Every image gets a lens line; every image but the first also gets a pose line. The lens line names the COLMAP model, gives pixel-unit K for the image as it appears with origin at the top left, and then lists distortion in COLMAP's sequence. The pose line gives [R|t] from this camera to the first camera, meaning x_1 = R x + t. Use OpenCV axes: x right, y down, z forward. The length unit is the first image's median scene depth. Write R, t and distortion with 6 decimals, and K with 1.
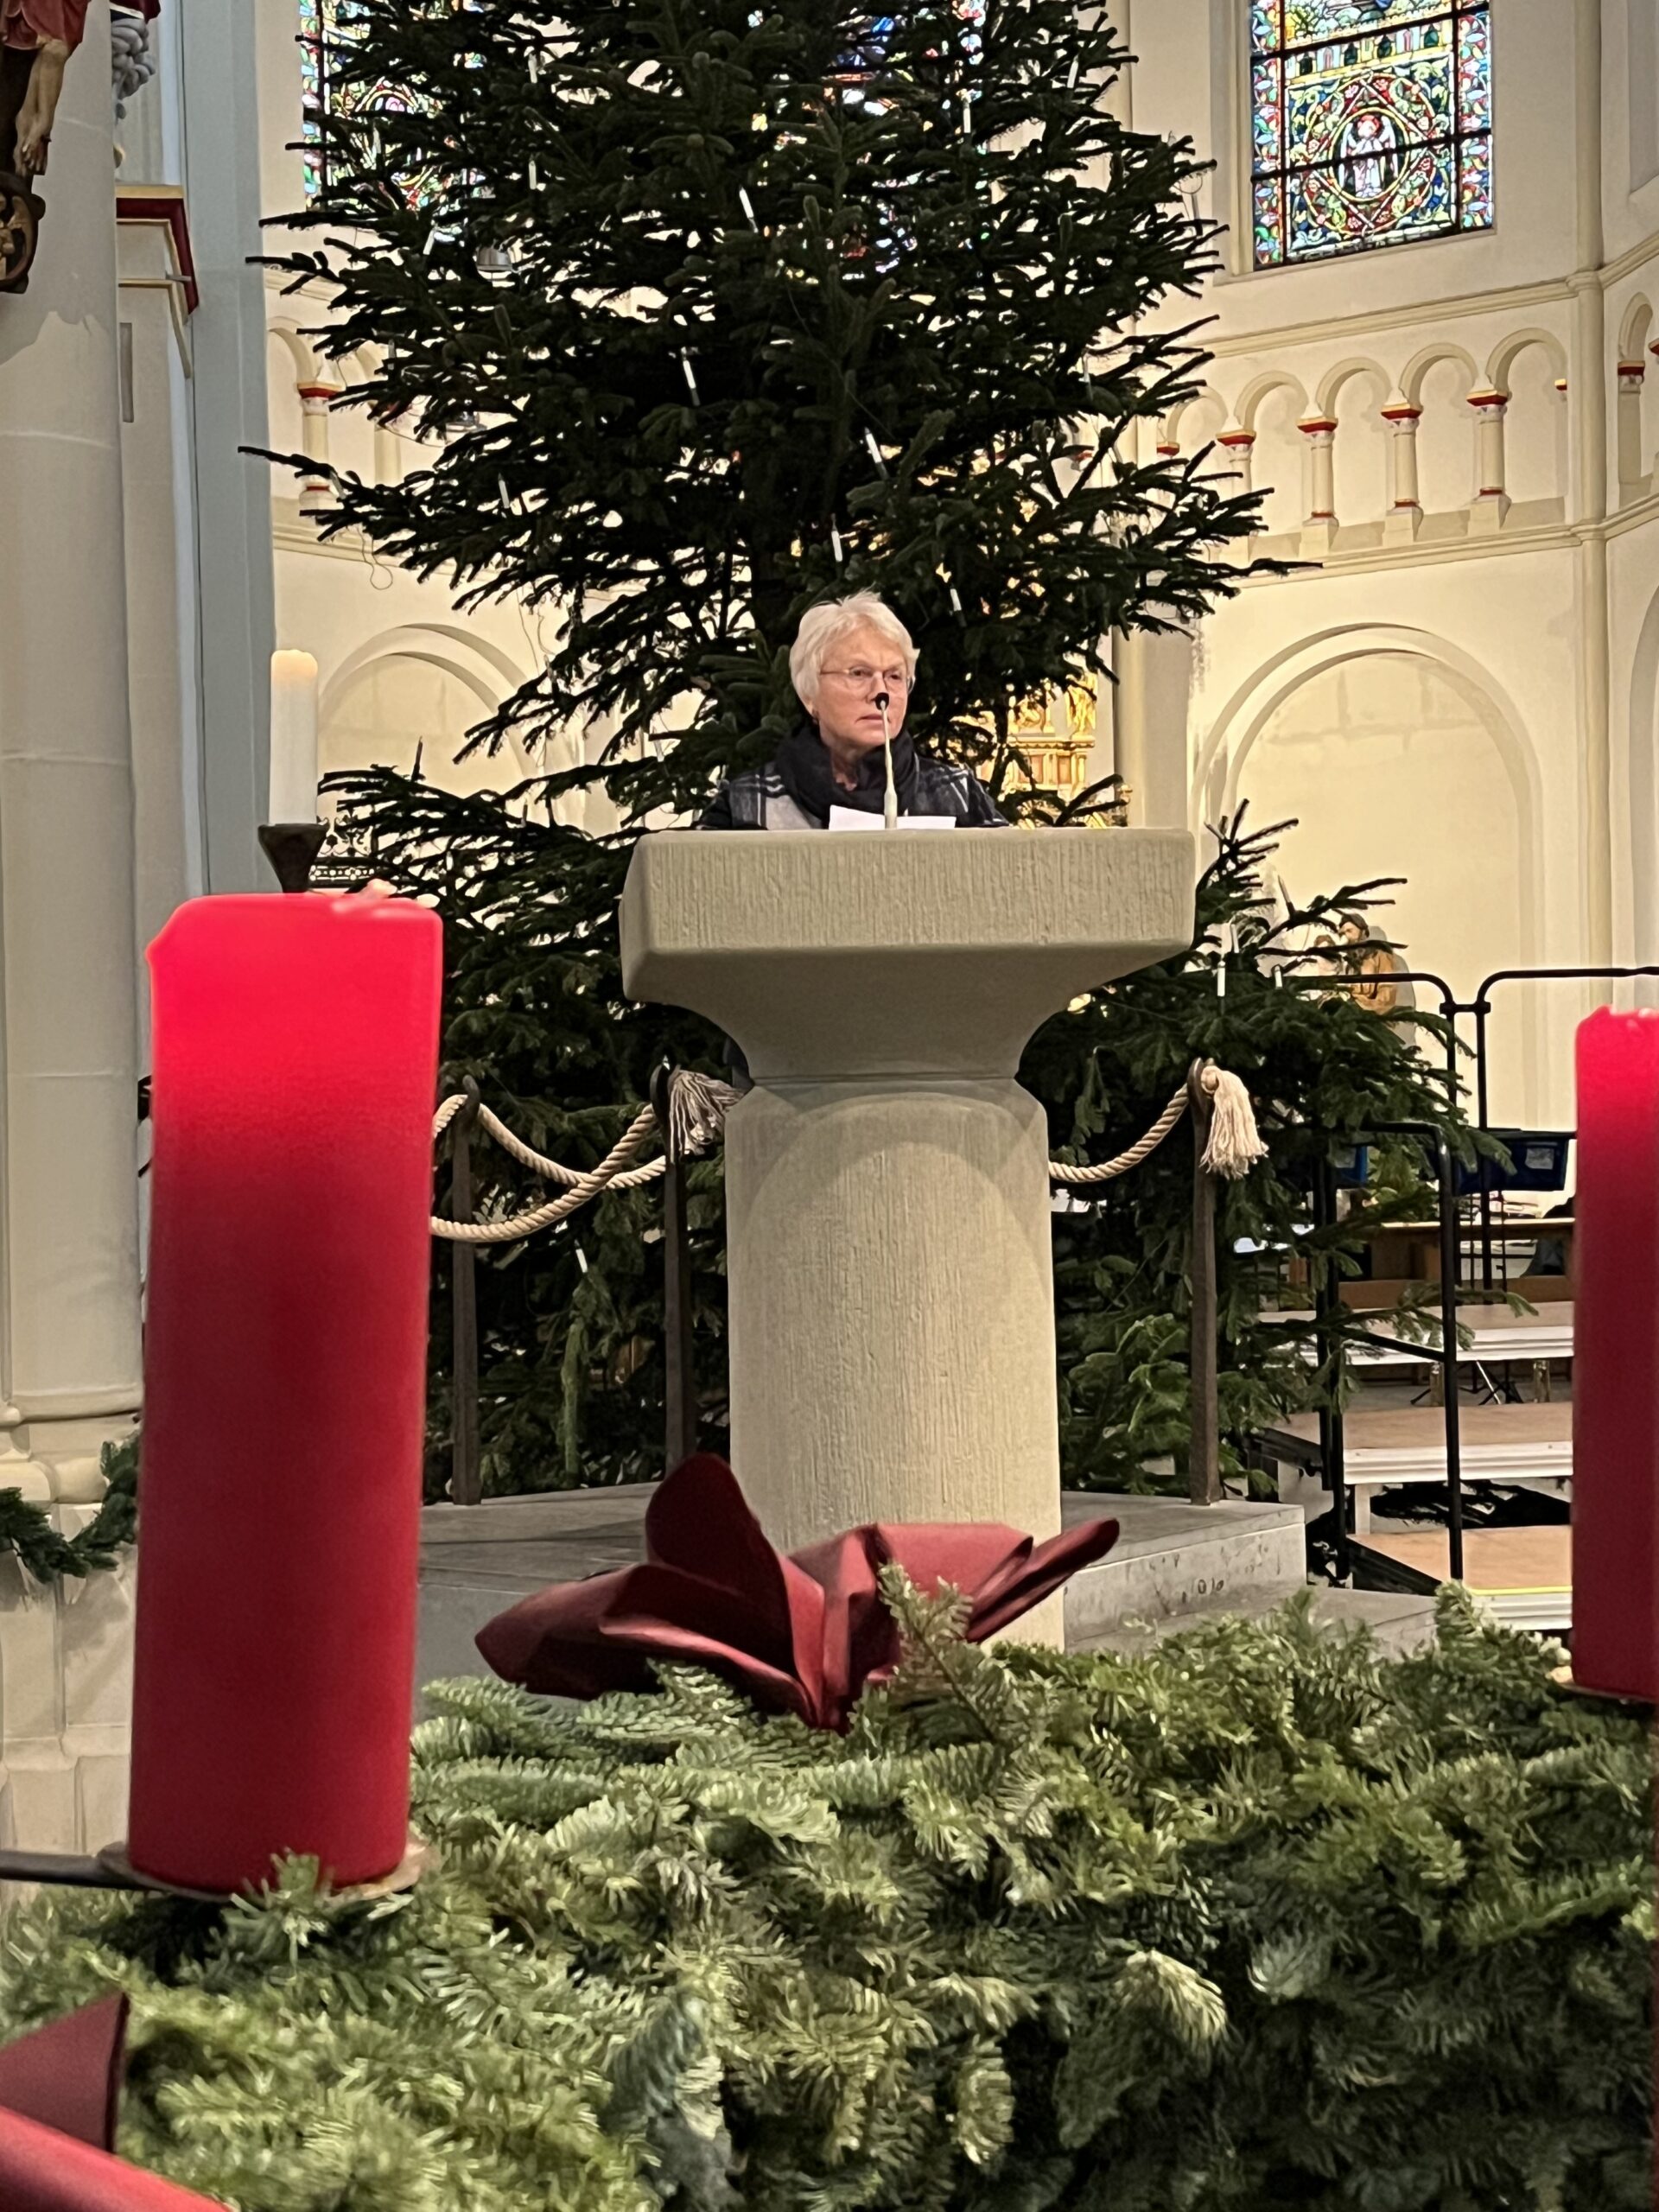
lens RADIAL K [[3577.8, 0, 888.3], [0, 3577.8, 1197.2], [0, 0, 1]] dist [0.073189, 0.000000]
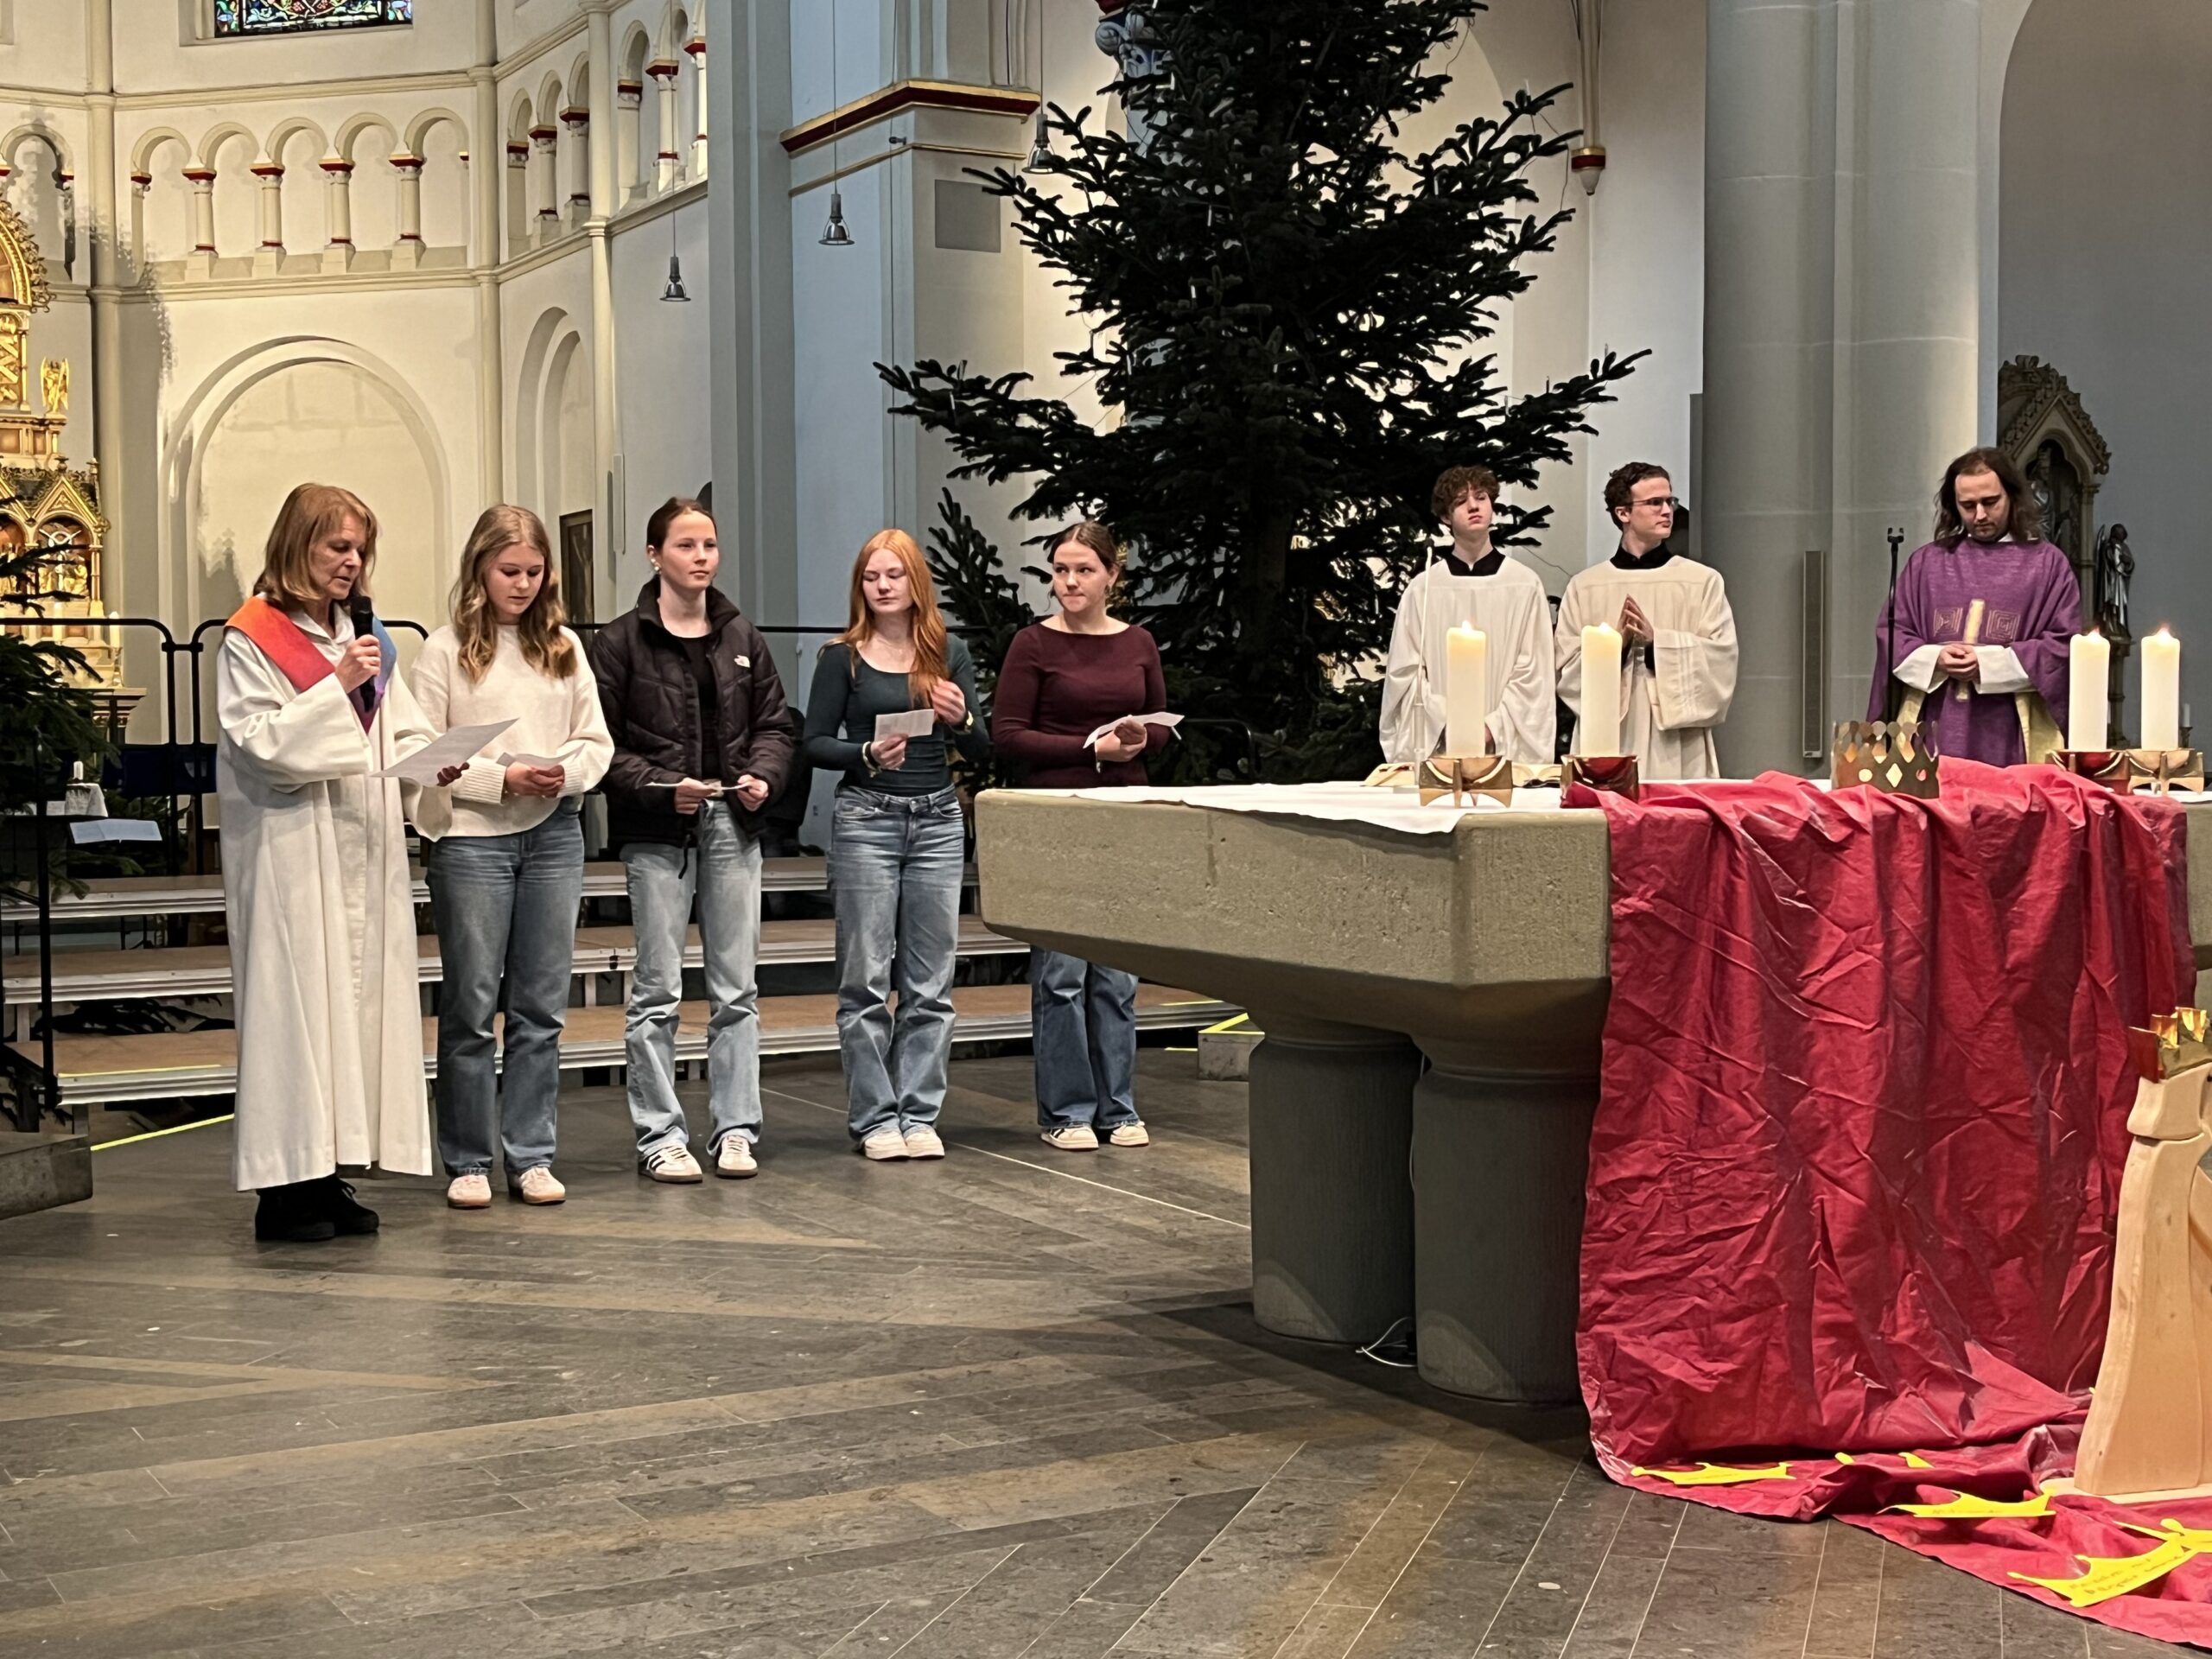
lens RADIAL K [[3017.7, 0, 1120.2], [0, 3017.7, 824.9], [0, 0, 1]] dist [0.029495, 0.000000]
pose [[0.939283, 0.007597, 0.343060, 0.041604], [-0.007833, 0.999969, -0.000698, 0.003707], [-0.343055, -0.002032, 0.939313, -0.054900]]
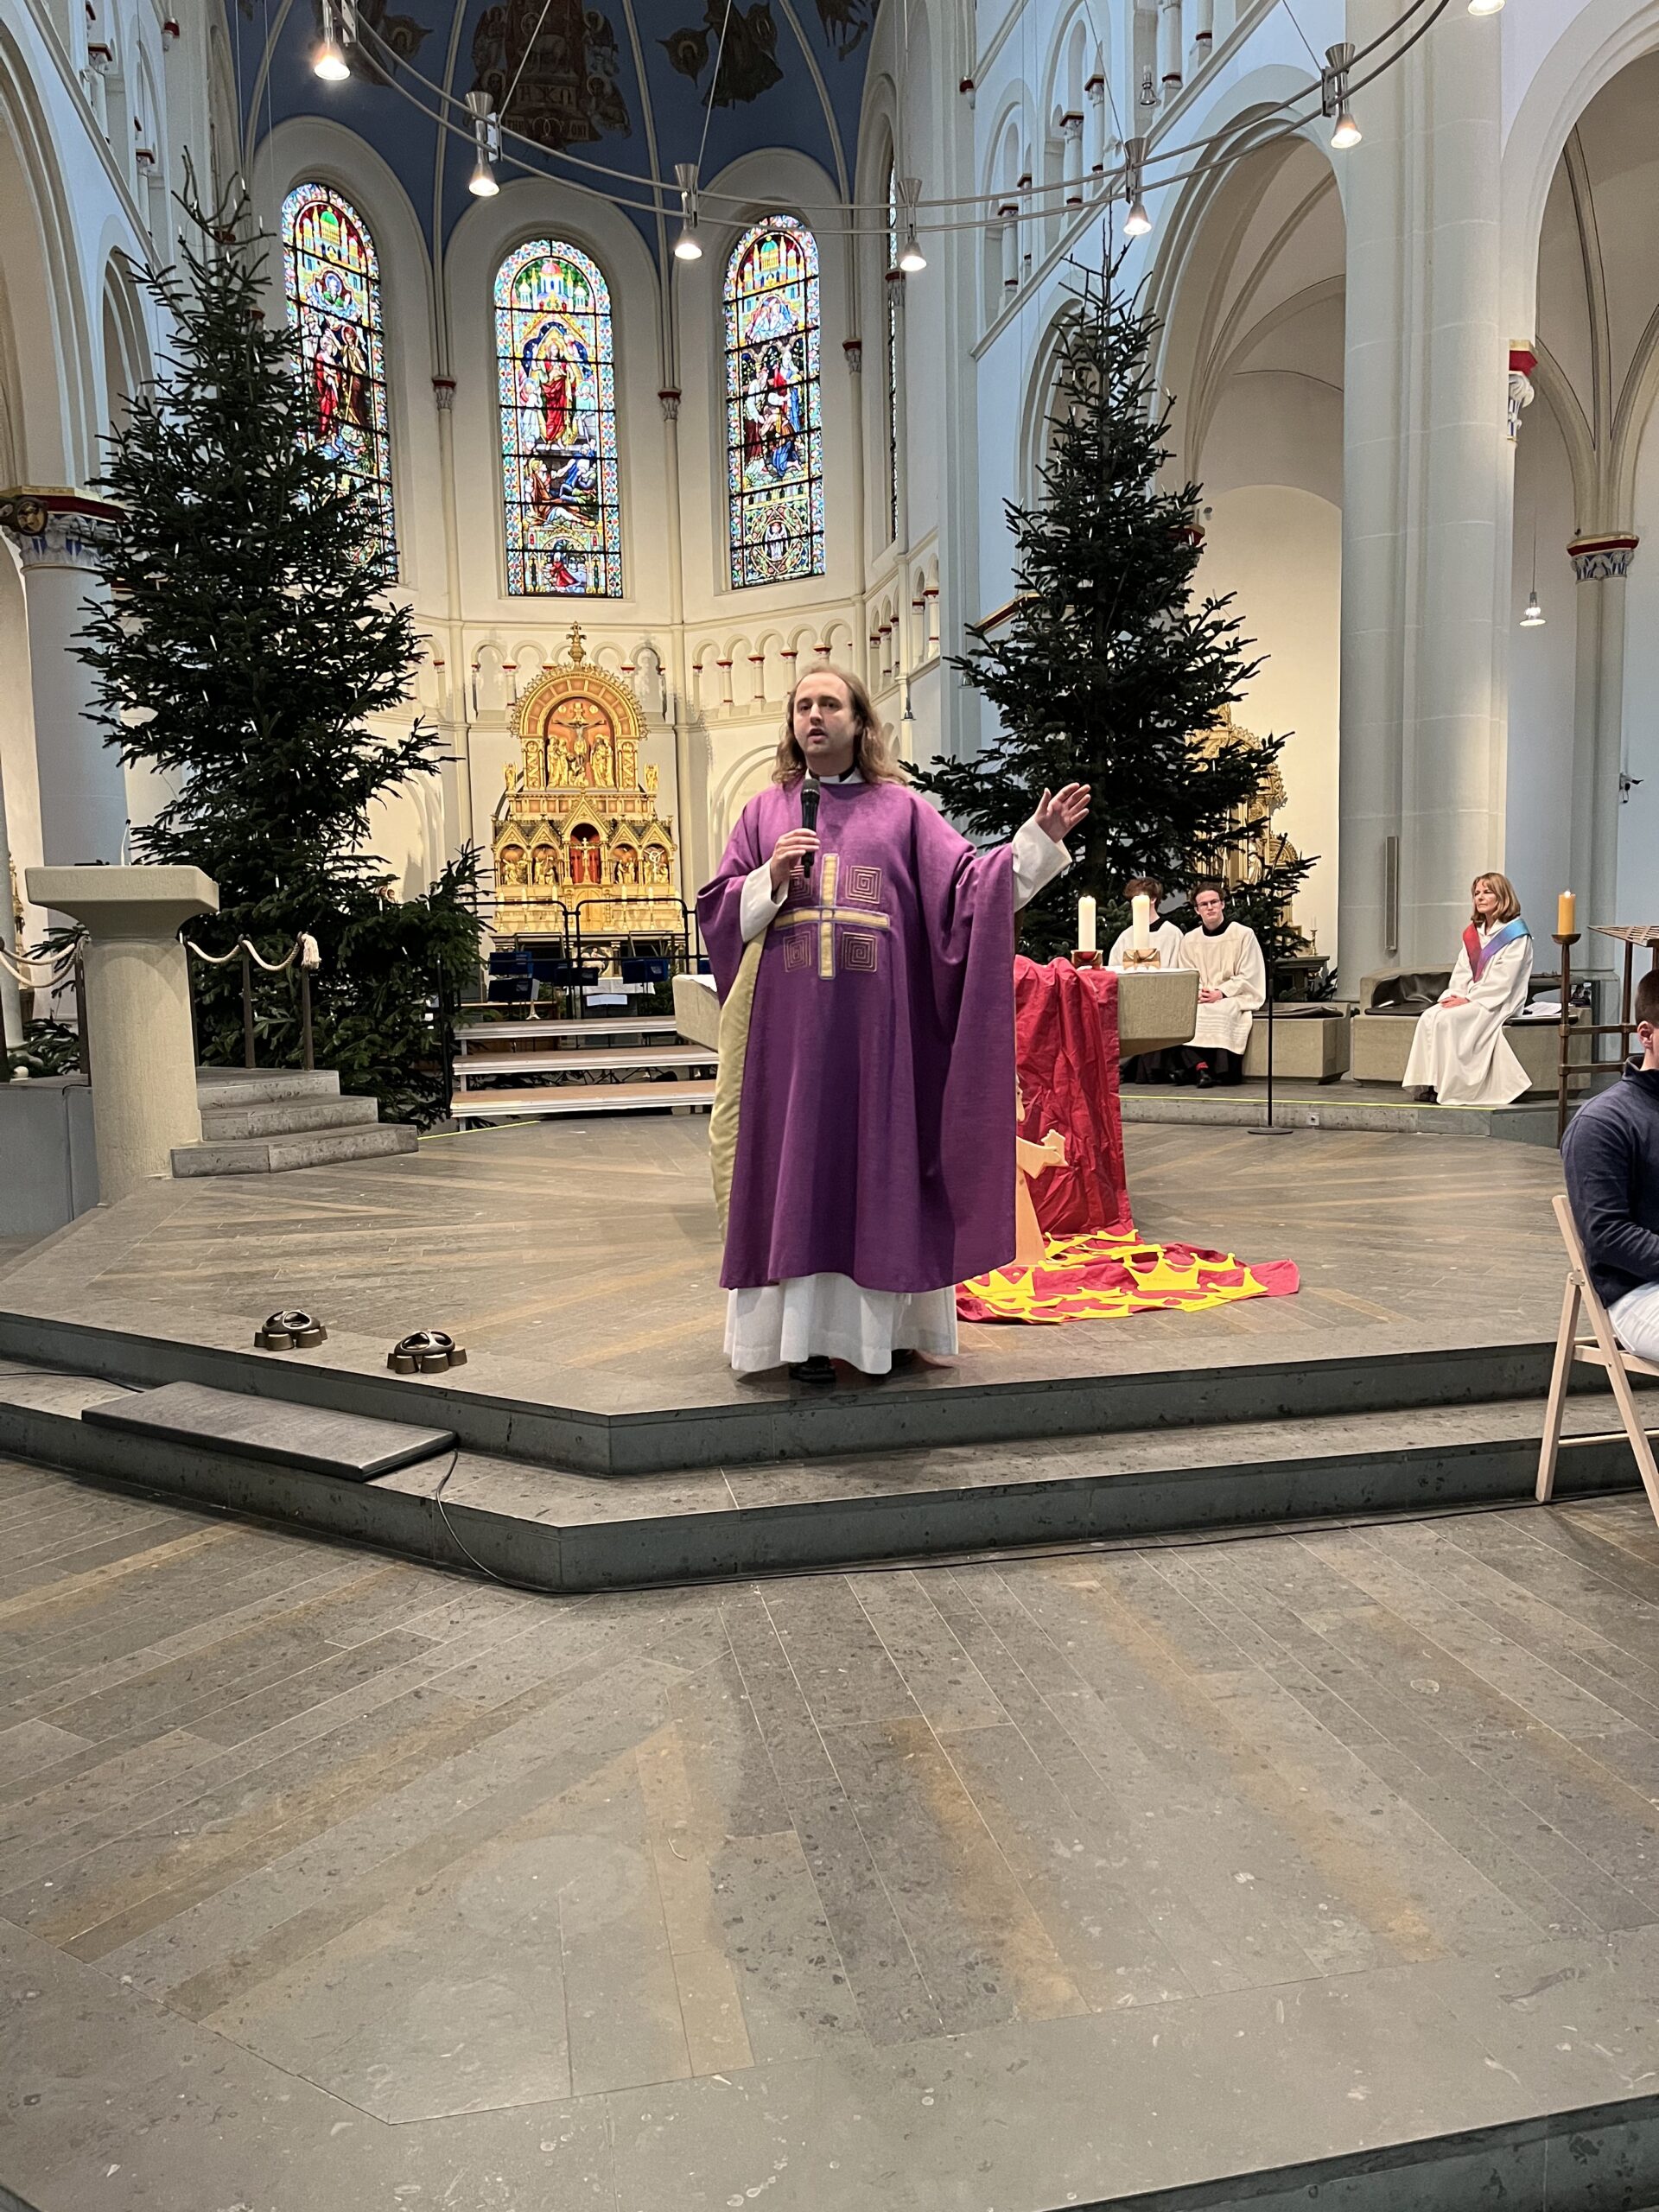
lens RADIAL K [[1696.9, 0, 840.0], [0, 1696.9, 1125.8], [0, 0, 1]] dist [0.044927, -0.027167]
pose [[0.998714, -0.006778, 0.050235, 0.117456], [0.002933, 0.997087, 0.076213, 0.004596], [-0.050605, -0.075968, 0.995825, -0.131134]]
